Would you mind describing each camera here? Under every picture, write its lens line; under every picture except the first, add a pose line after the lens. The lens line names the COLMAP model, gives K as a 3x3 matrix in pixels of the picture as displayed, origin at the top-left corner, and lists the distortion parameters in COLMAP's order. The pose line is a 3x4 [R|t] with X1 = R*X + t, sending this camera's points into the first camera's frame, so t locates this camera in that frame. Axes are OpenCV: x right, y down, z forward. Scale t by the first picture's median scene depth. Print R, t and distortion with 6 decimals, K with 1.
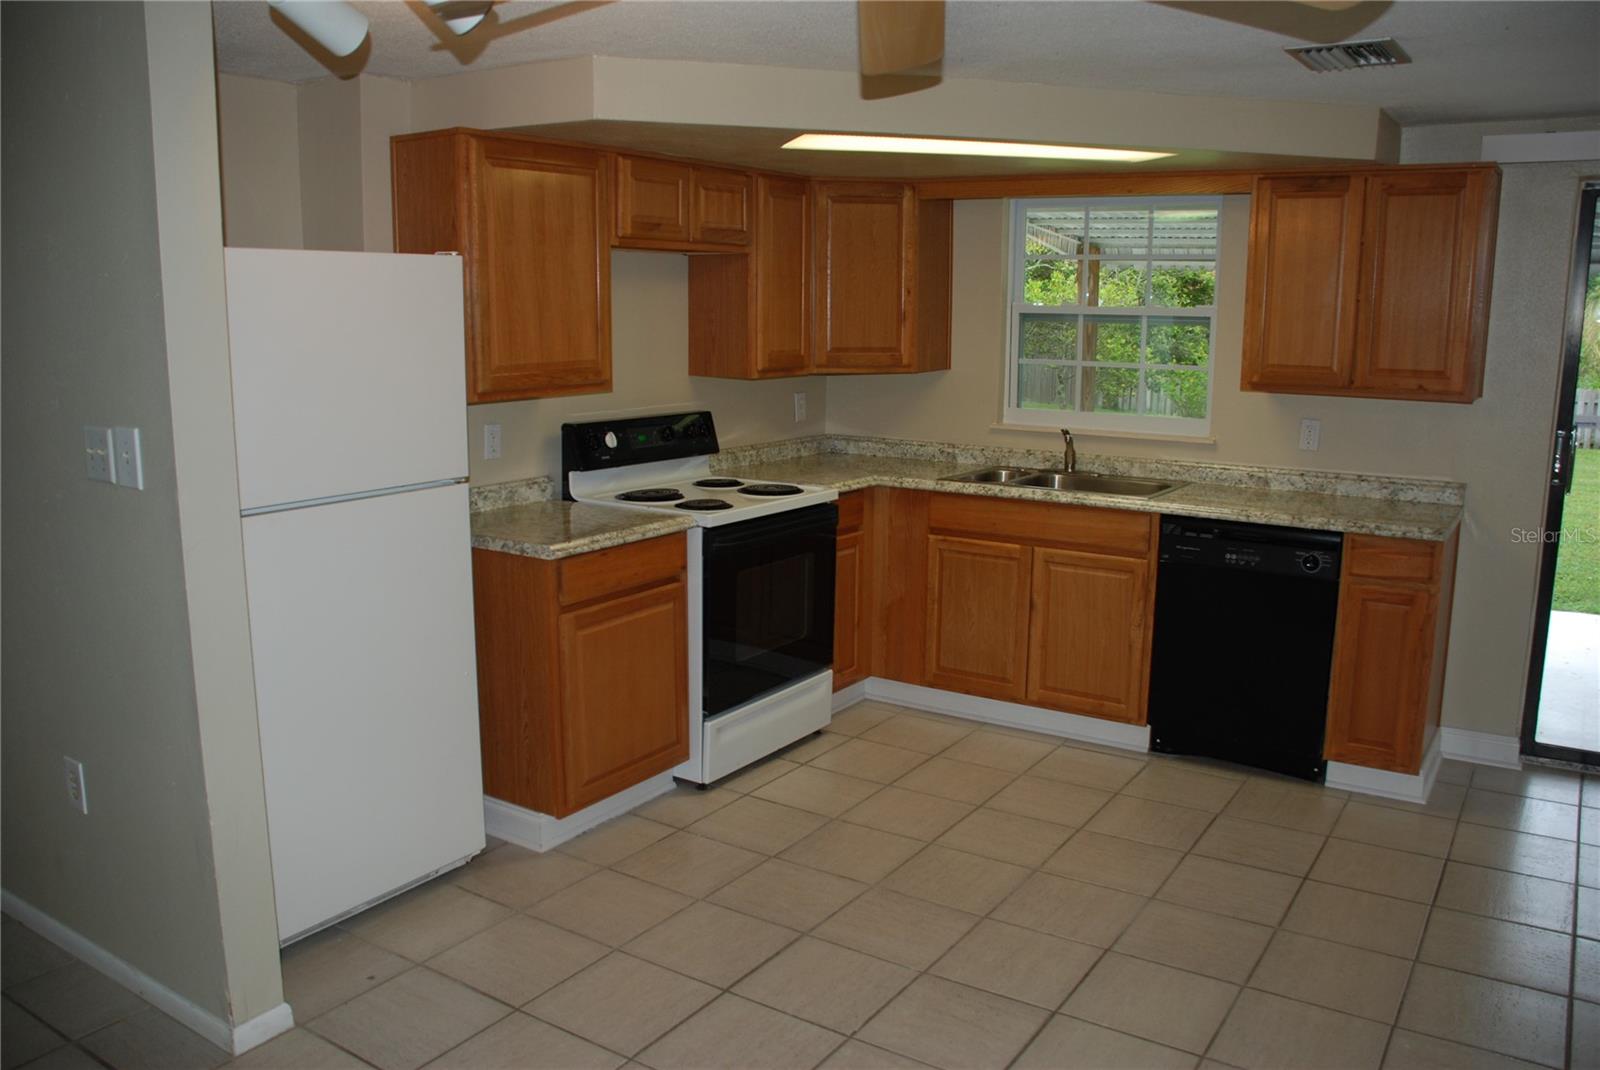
lens RADIAL K [[1244.6, 0, 801.8], [0, 1244.6, 539.5], [0, 0, 1]] dist [-0.162514, 0.123224]
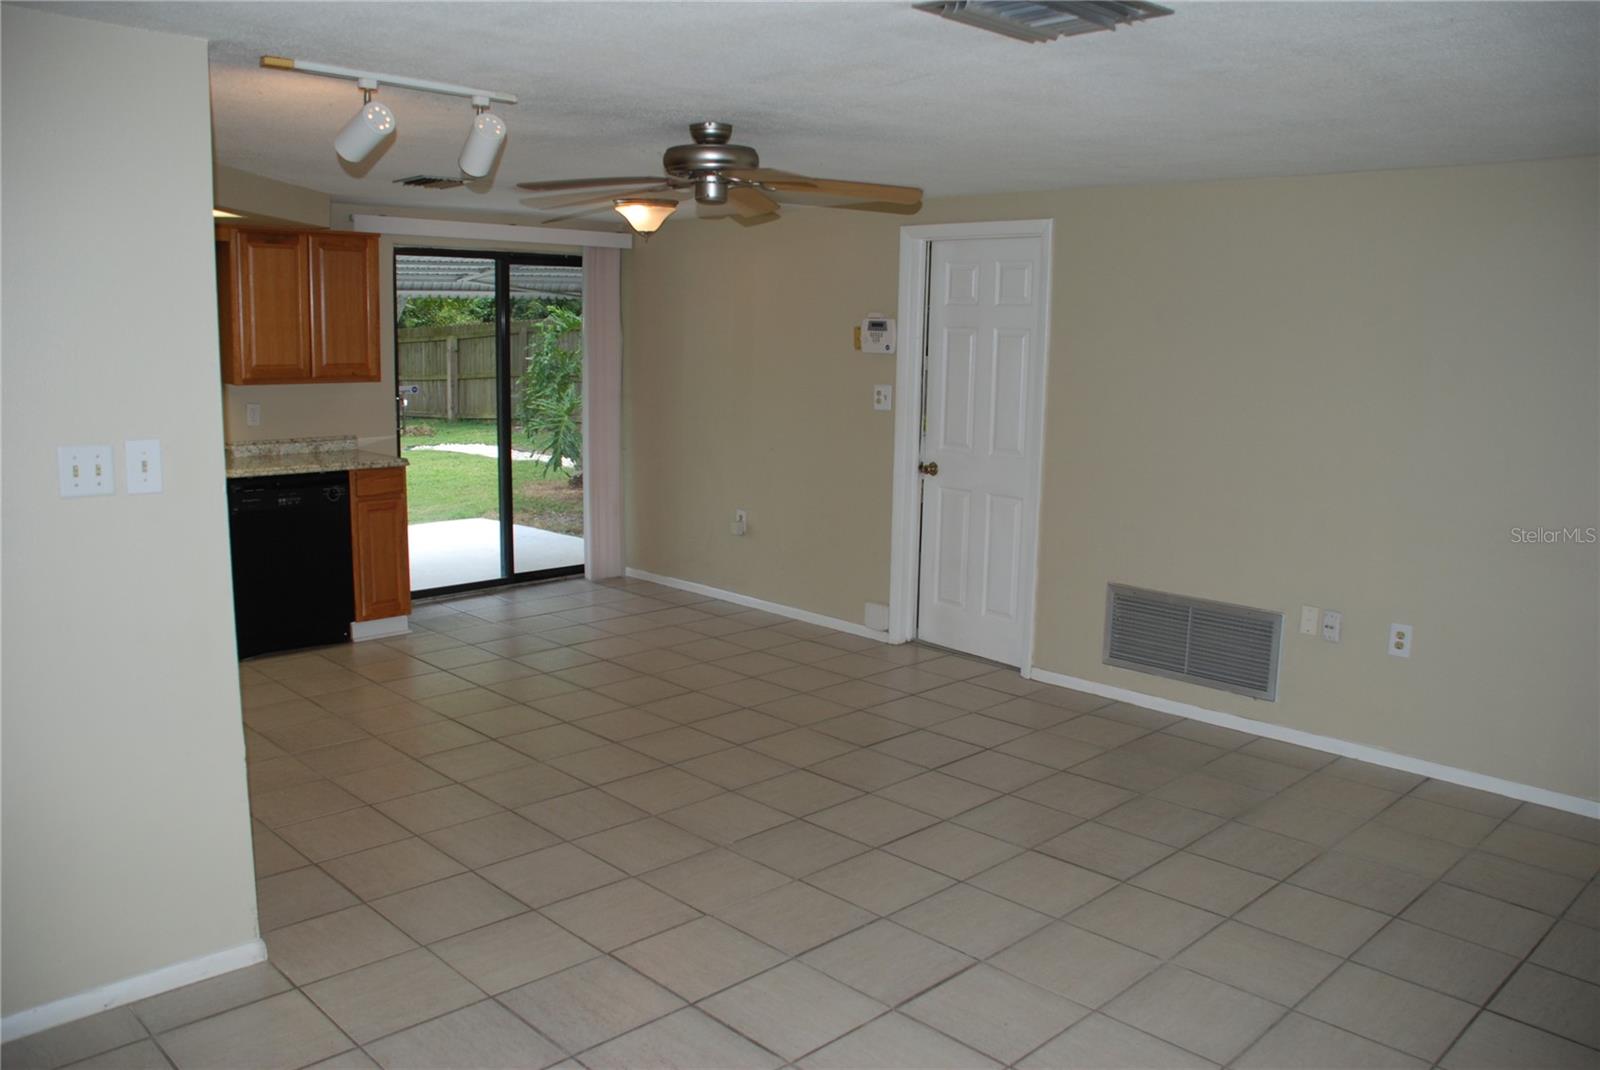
lens RADIAL K [[1259.7, 0, 803.1], [0, 1259.7, 545.3], [0, 0, 1]] dist [-0.155200, 0.121593]
pose [[0.207462, -0.166804, 0.963917, -0.866914], [0.162014, 0.977606, 0.134303, -0.027435], [-0.964734, 0.128305, 0.229841, 0.087914]]
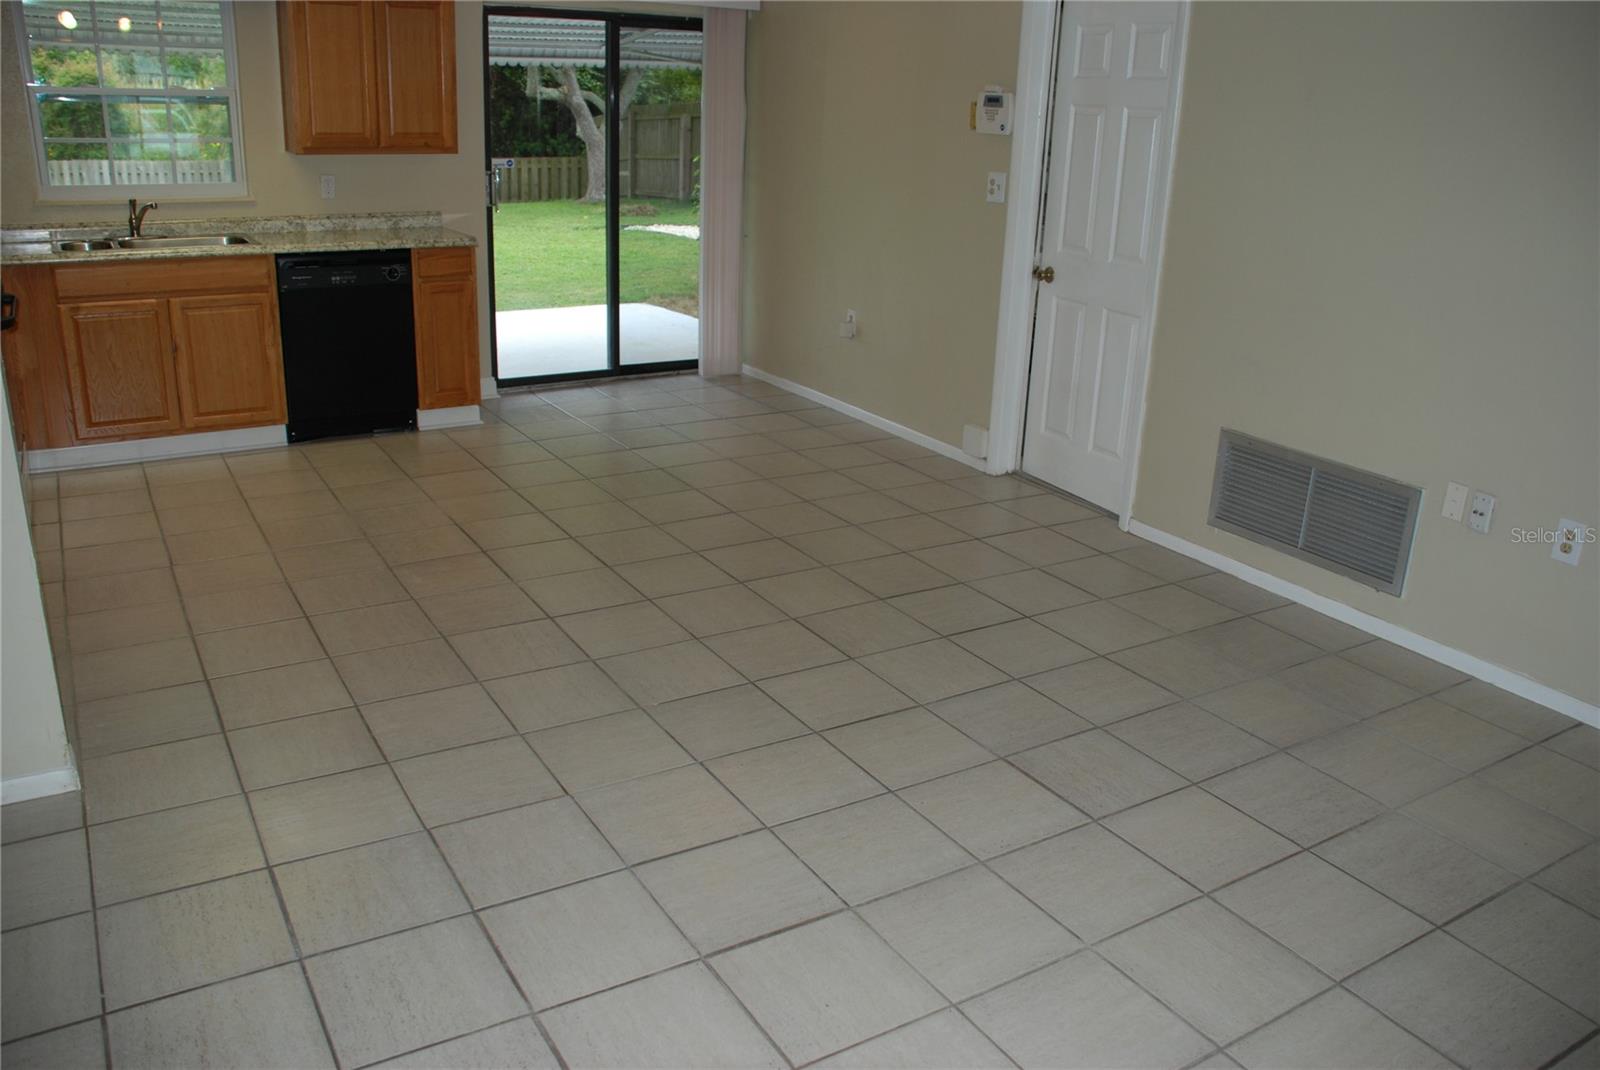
lens RADIAL K [[1244.6, 0, 801.8], [0, 1244.6, 539.5], [0, 0, 1]] dist [-0.162514, 0.123224]
pose [[0.424017, -0.290276, 0.857875, -0.631415], [0.131404, 0.956938, 0.258847, 0.010577], [-0.896070, 0.002972, 0.443902, -0.053559]]
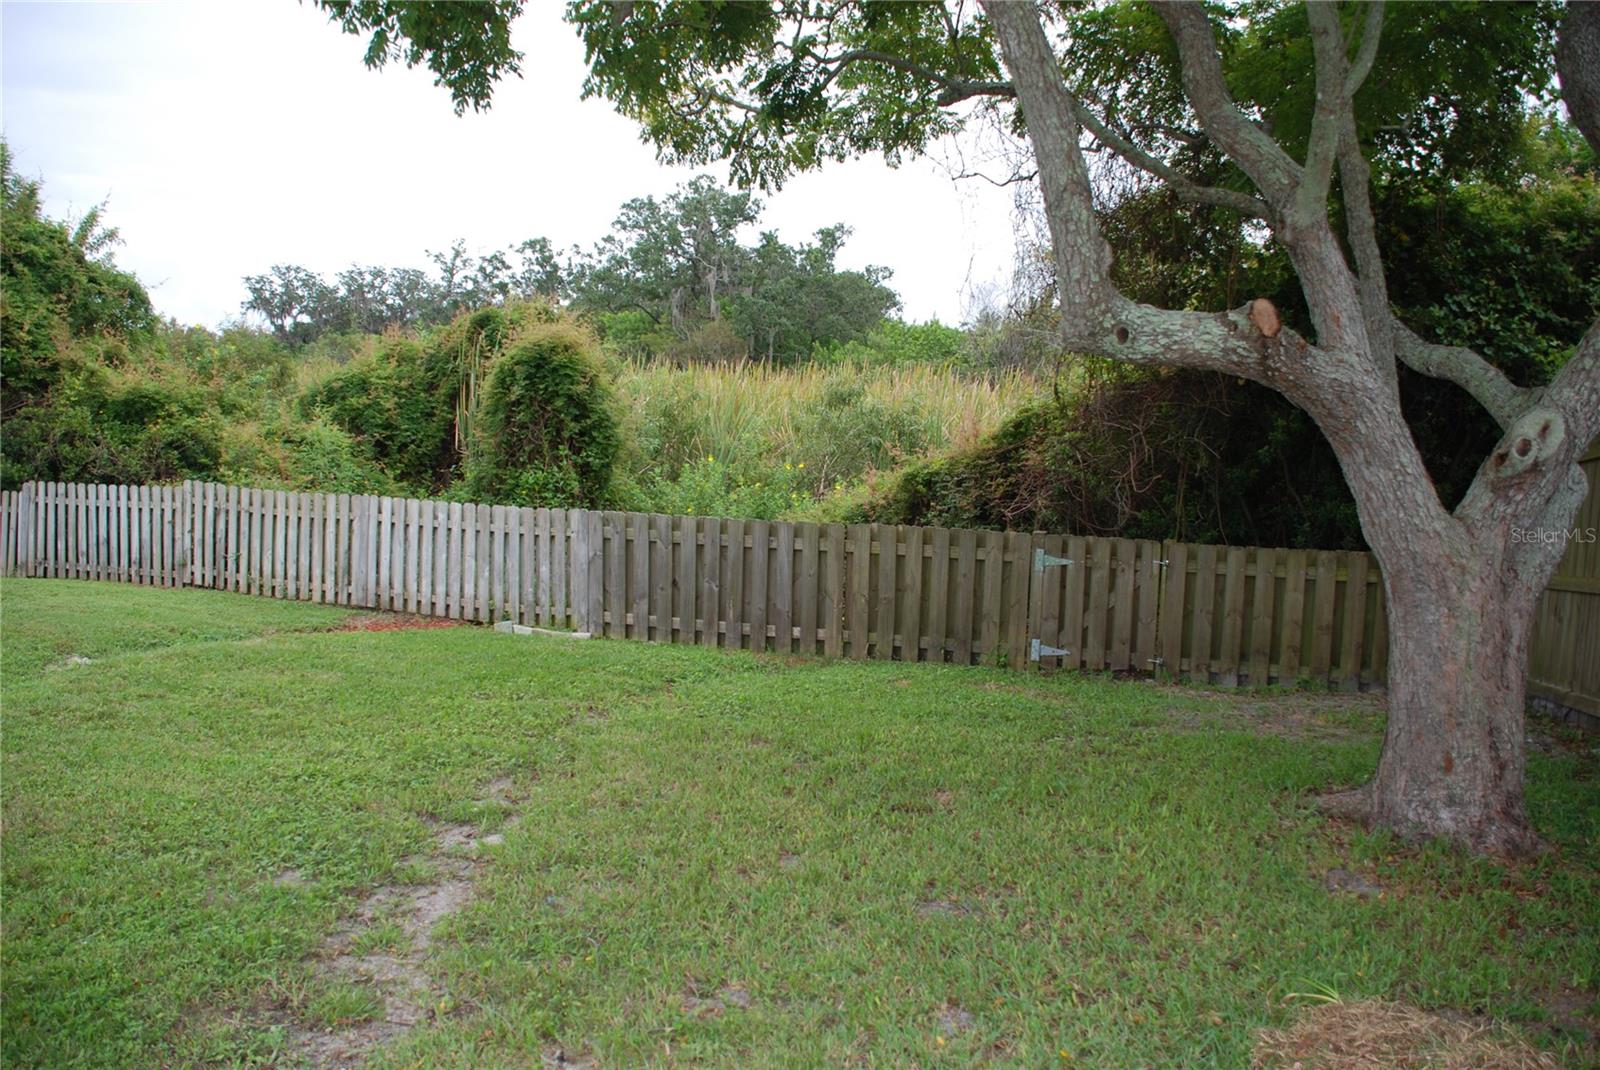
lens RADIAL K [[1259.7, 0, 803.1], [0, 1259.7, 545.3], [0, 0, 1]] dist [-0.155200, 0.121593]
pose [[0.934540, -0.027120, 0.354824, 2.941220], [0.047331, 0.997706, -0.048404, -0.363074], [-0.352697, 0.062029, 0.933679, 2.150906]]
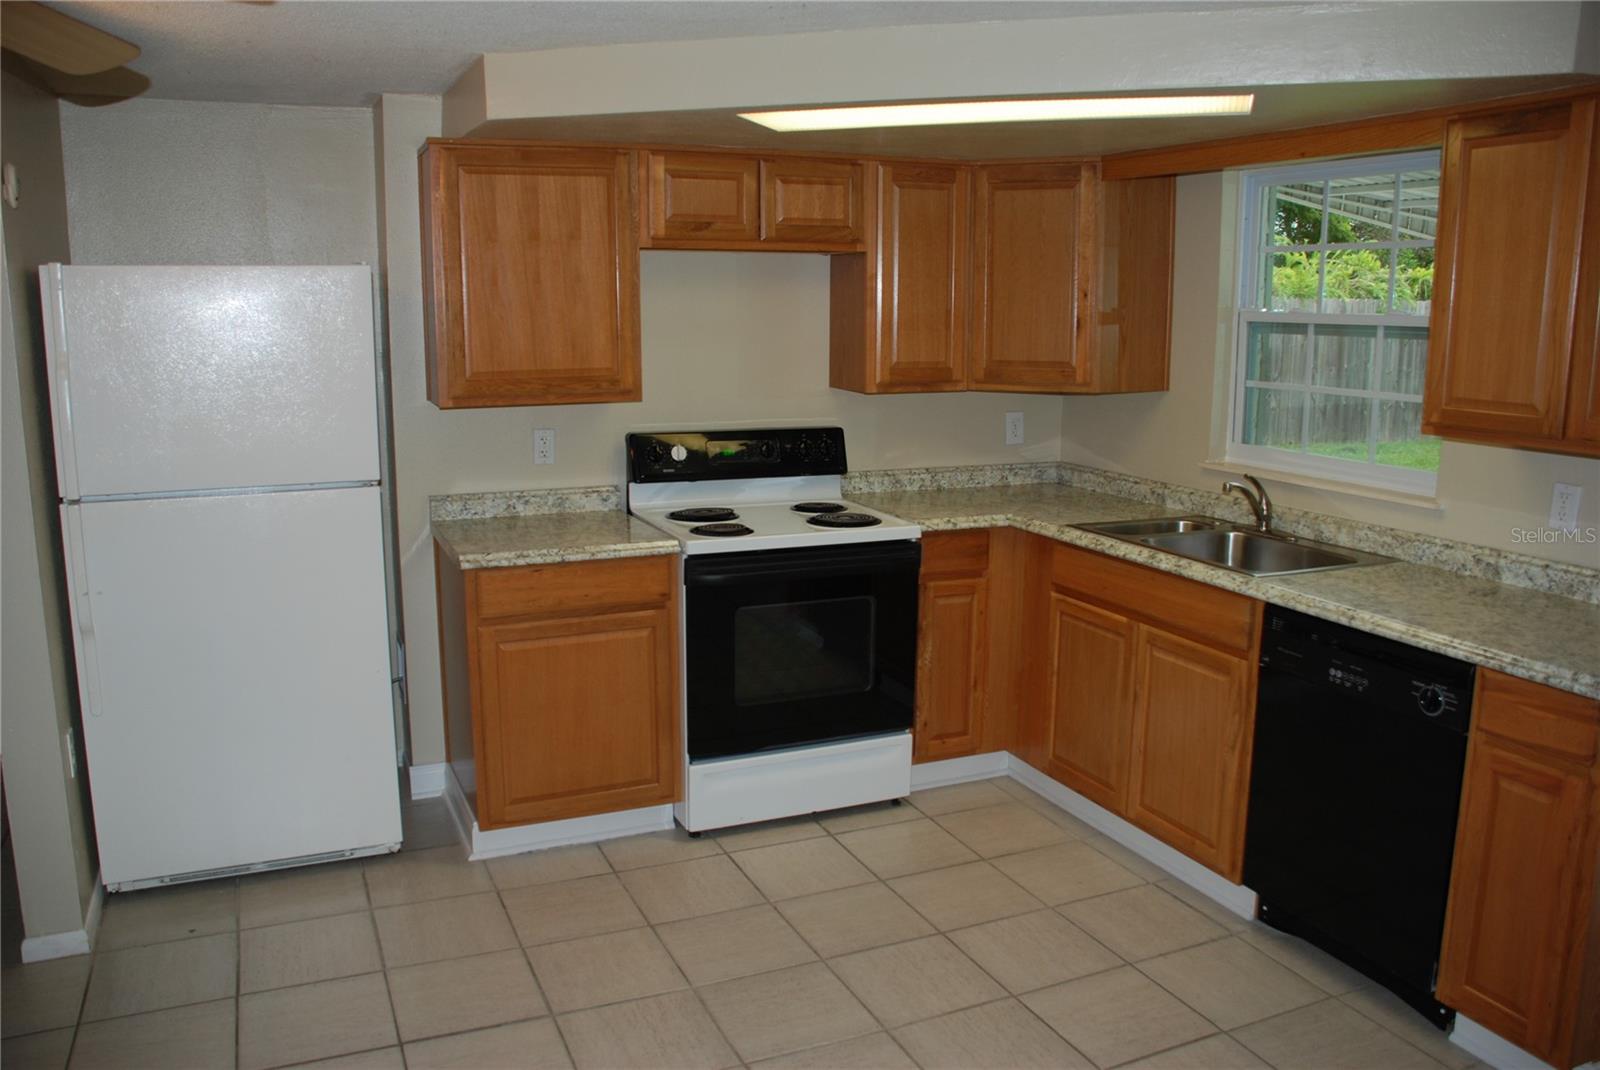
lens RADIAL K [[1244.6, 0, 801.8], [0, 1244.6, 539.5], [0, 0, 1]] dist [-0.162514, 0.123224]
pose [[0.841330, 0.095548, -0.532009, 0.431707], [-0.097100, 0.994957, 0.025136, -0.046668], [0.531728, 0.030511, 0.846365, 0.246014]]
